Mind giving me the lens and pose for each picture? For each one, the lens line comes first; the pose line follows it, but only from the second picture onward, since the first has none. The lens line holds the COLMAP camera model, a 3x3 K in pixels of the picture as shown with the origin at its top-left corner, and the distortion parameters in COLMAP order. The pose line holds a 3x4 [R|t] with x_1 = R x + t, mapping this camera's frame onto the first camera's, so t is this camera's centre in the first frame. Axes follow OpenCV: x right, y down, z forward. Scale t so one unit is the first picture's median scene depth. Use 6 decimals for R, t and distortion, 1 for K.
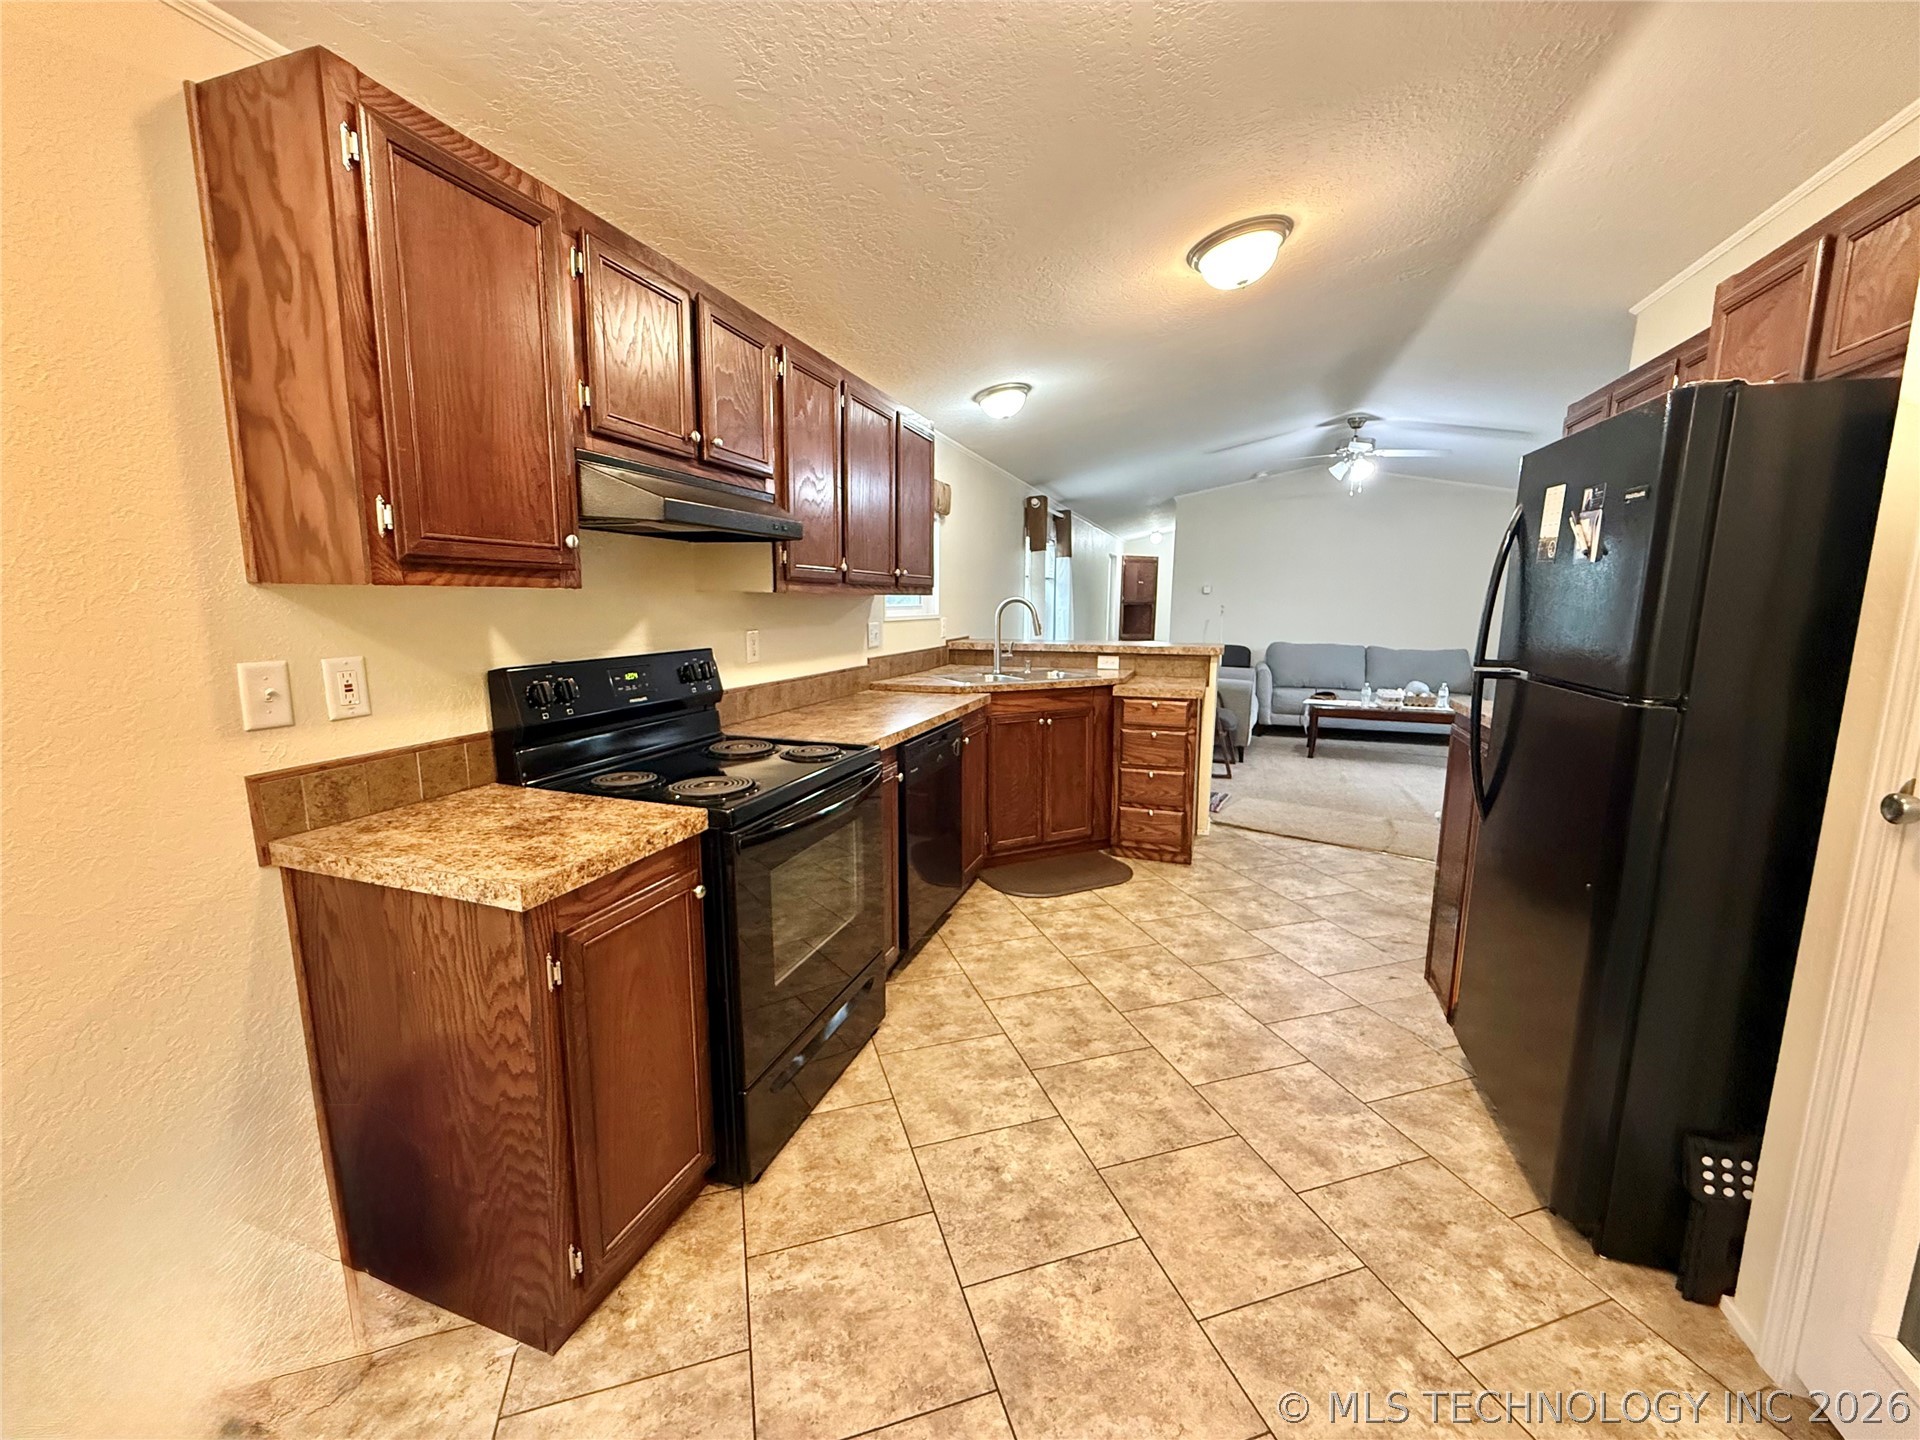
lens RADIAL K [[766.8, 0, 964.4], [0, 766.8, 718.6], [0, 0, 1]] dist [0.001389, -0.000401]
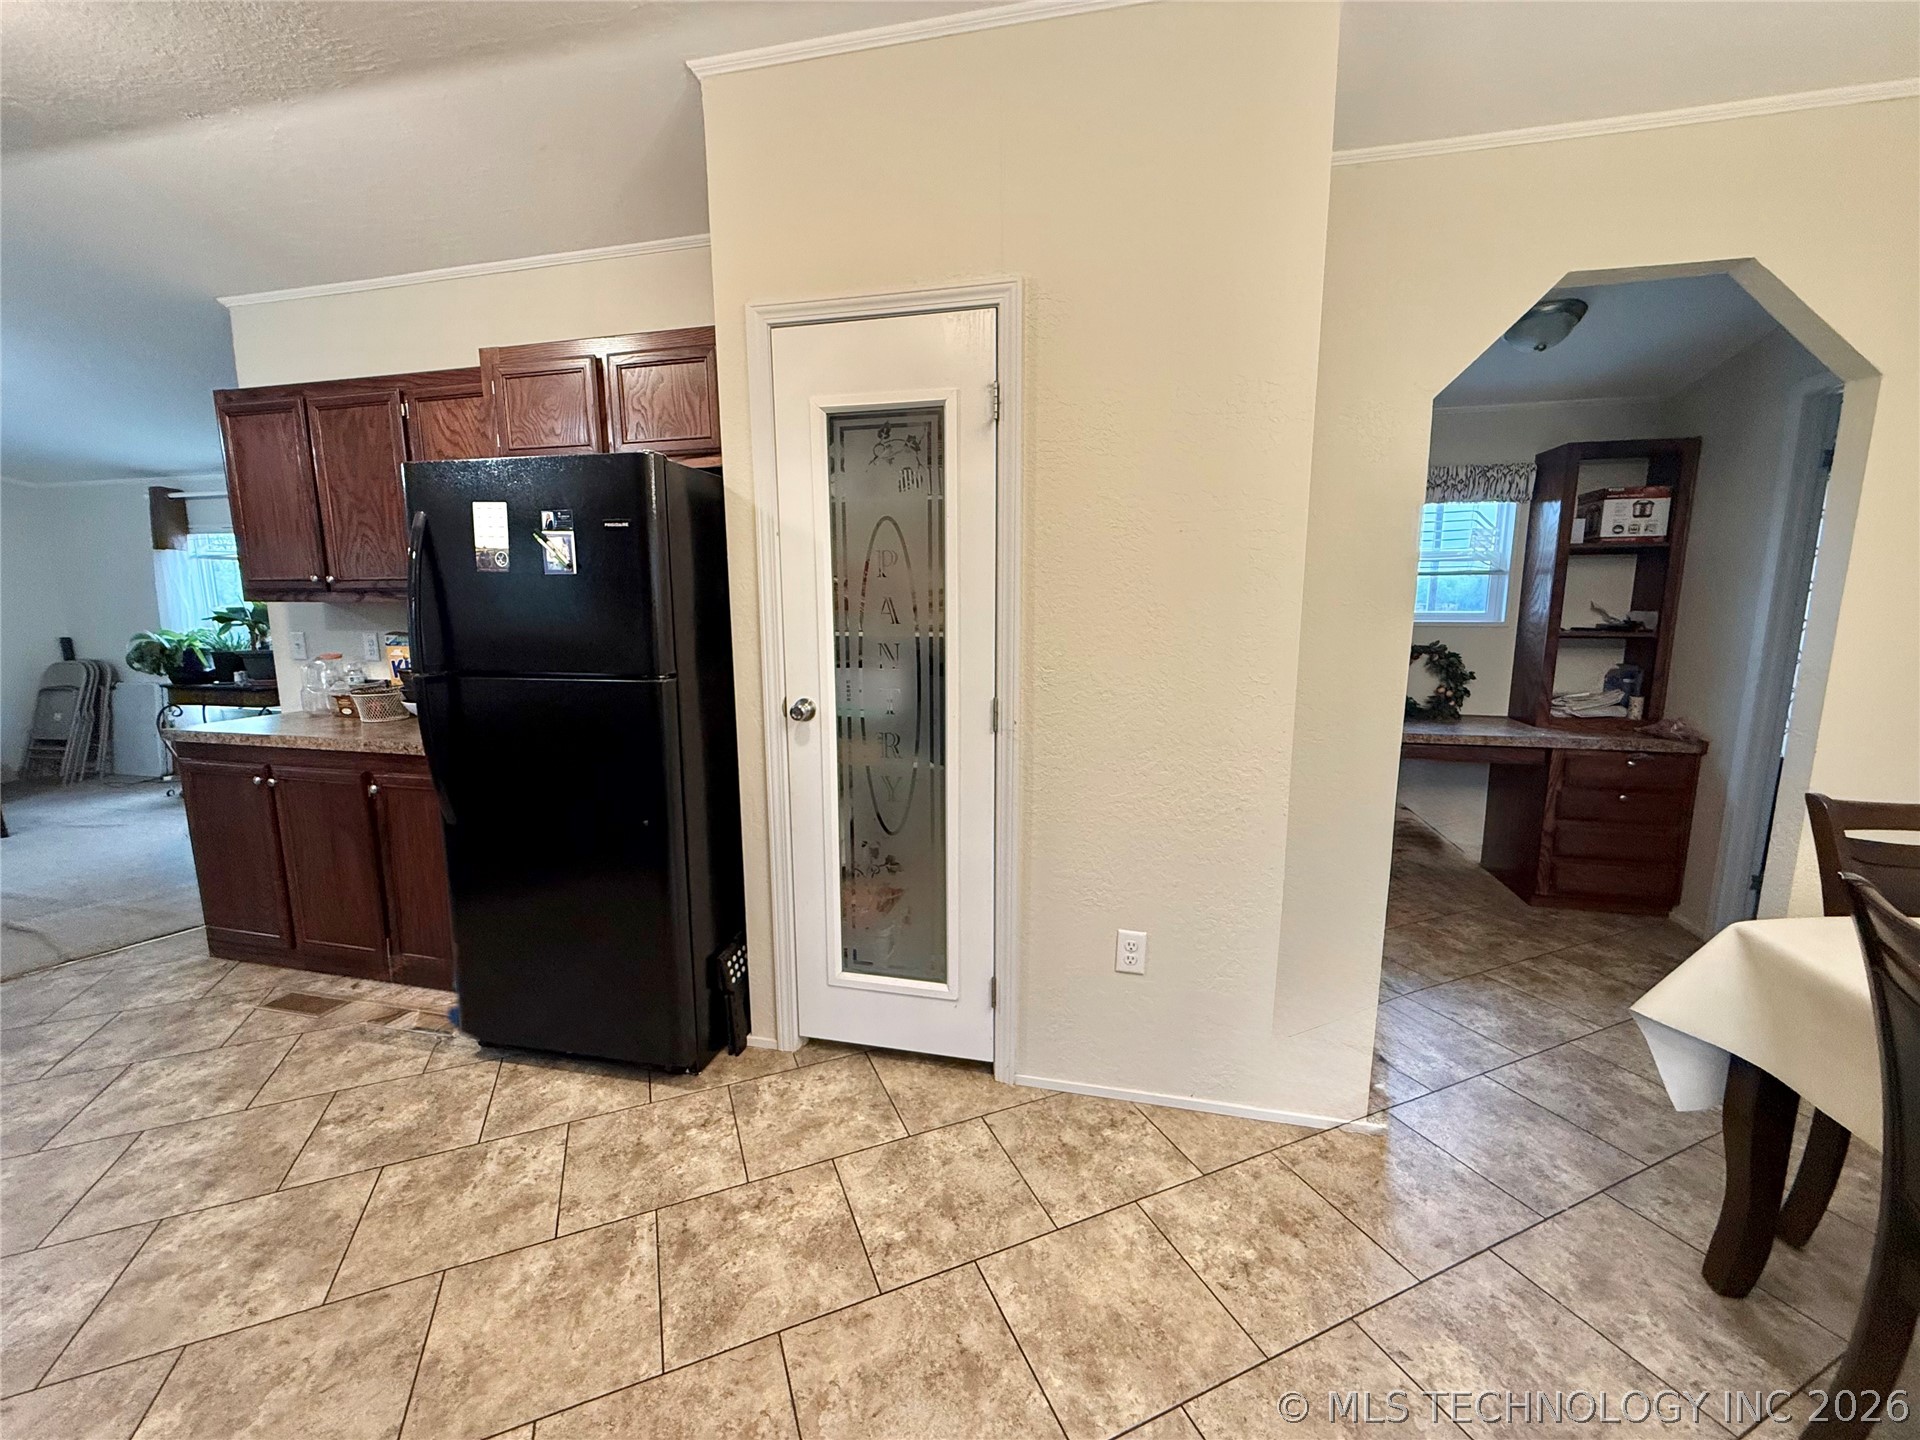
lens RADIAL K [[766.8, 0, 957.1], [0, 766.8, 713.5], [0, 0, 1]] dist [0.001389, -0.000401]
pose [[-0.089947, -0.152520, 0.984199, -0.481133], [0.158719, 0.973380, 0.165349, -0.091162], [-0.983218, 0.171084, -0.063344, 0.514334]]
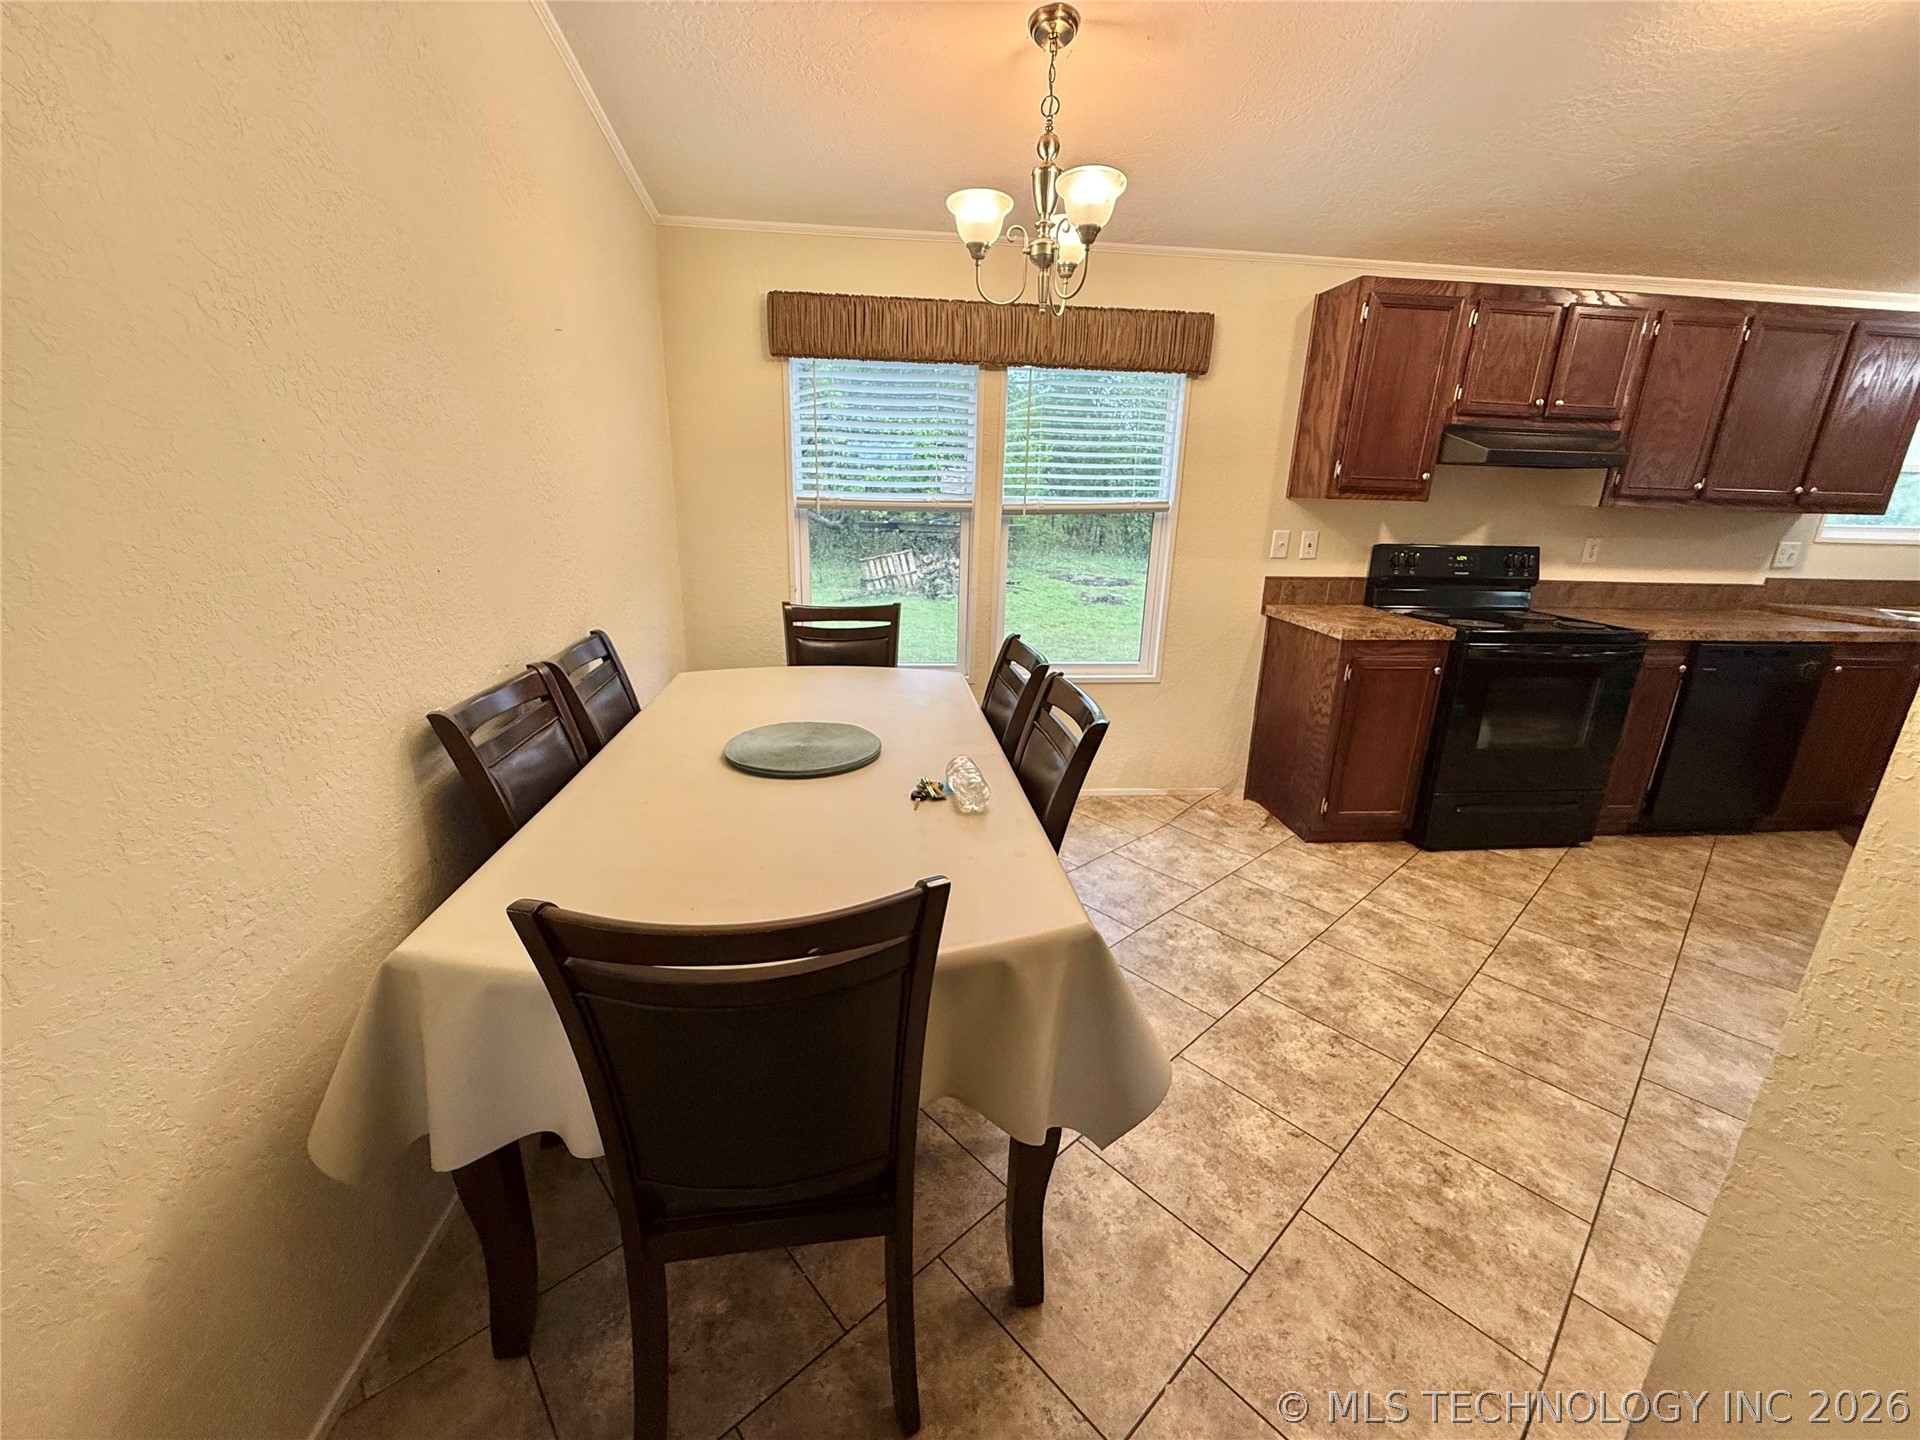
lens RADIAL K [[766.8, 0, 957.8], [0, 766.8, 718.0], [0, 0, 1]] dist [0.001389, -0.000401]
pose [[0.417907, 0.259174, -0.870737, 0.799922], [-0.163814, 0.964231, 0.208381, 0.138269], [0.893599, 0.055555, 0.445416, -0.837555]]
